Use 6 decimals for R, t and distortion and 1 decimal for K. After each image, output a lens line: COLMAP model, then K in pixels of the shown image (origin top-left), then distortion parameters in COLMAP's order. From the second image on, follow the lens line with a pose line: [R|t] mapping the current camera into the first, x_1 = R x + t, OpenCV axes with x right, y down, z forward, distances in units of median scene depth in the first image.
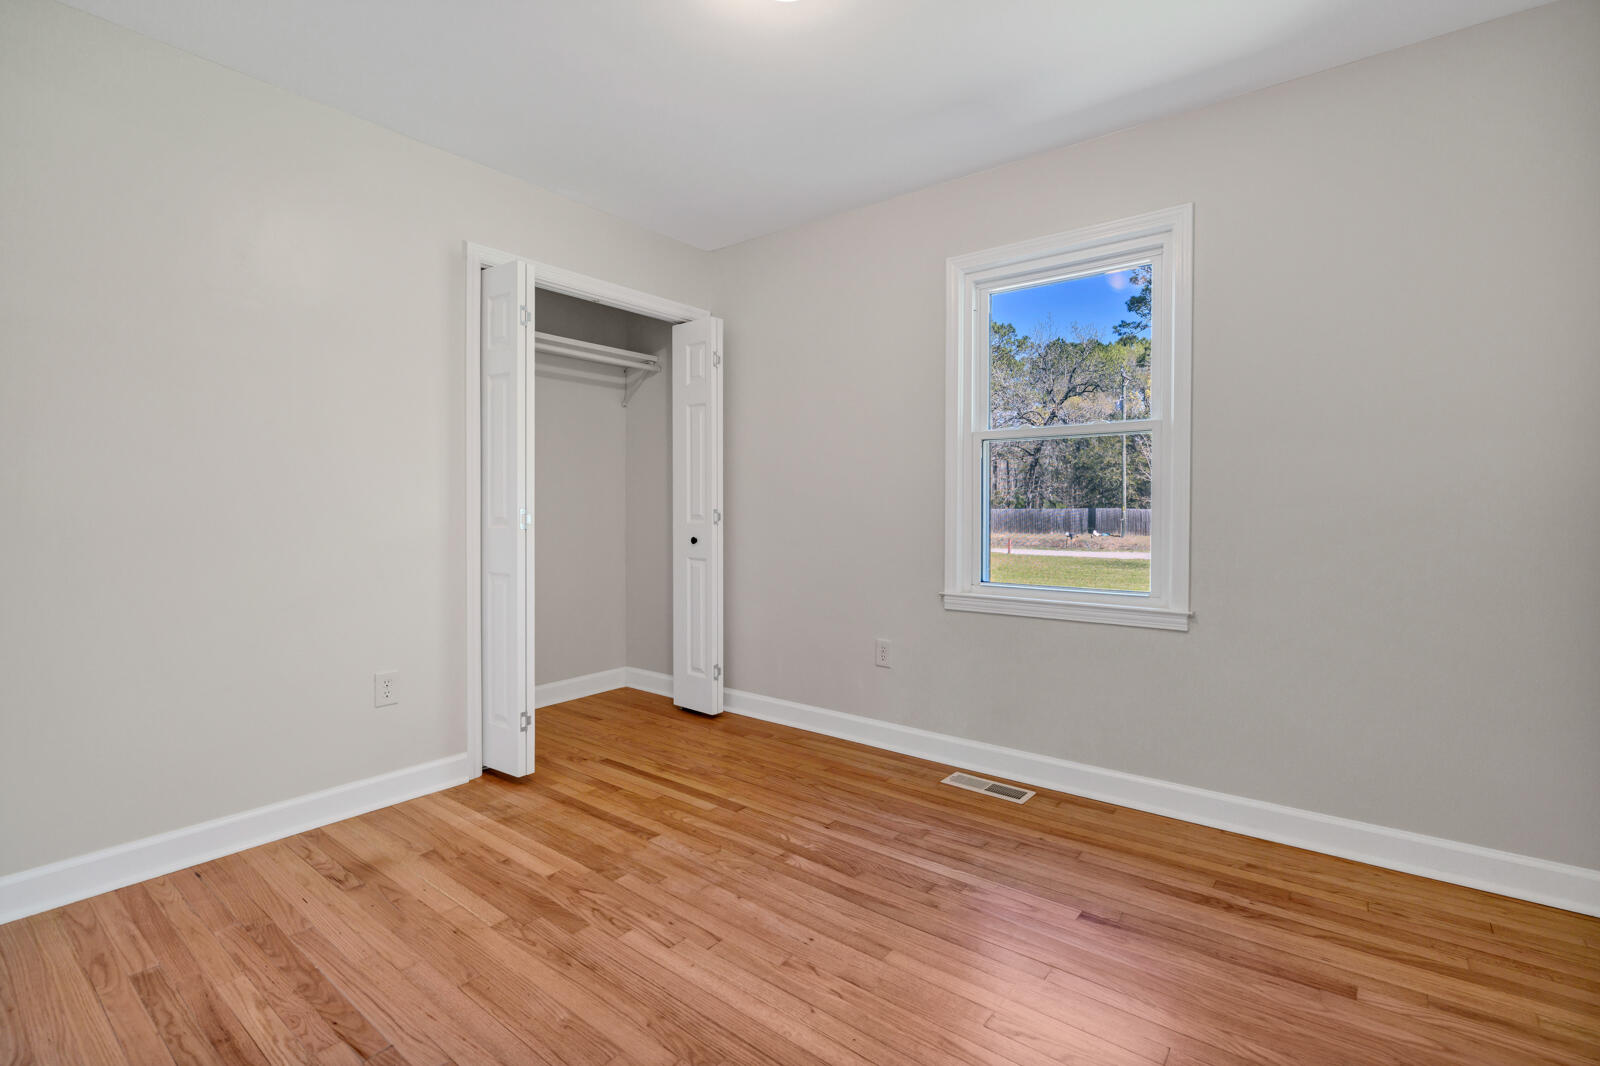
lens RADIAL K [[742.4, 0, 782.6], [0, 742.4, 534.8], [0, 0, 1]] dist [-0.005412, 0.002551]
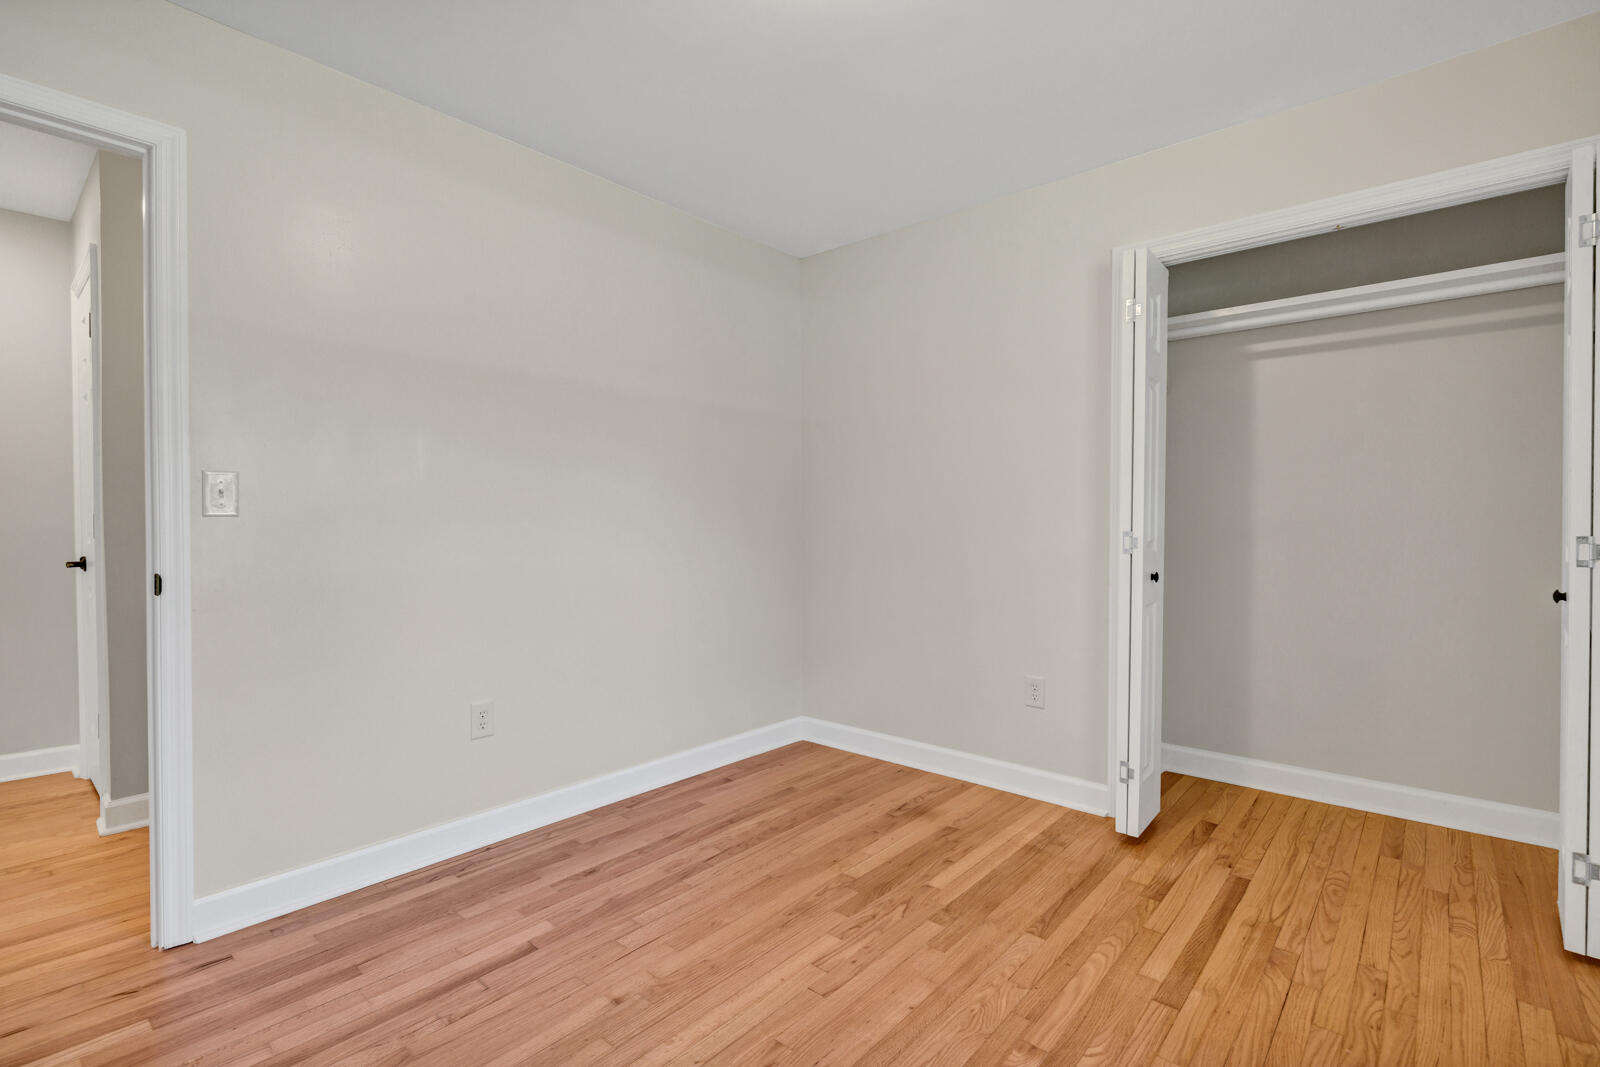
lens RADIAL K [[742.4, 0, 804.8], [0, 742.4, 545.6], [0, 0, 1]] dist [-0.005412, 0.002551]
pose [[-0.054689, 0.027370, -0.998128, 0.635903], [-0.039647, 0.998776, 0.029560, -0.032469], [0.997716, 0.041189, -0.053537, 0.770358]]
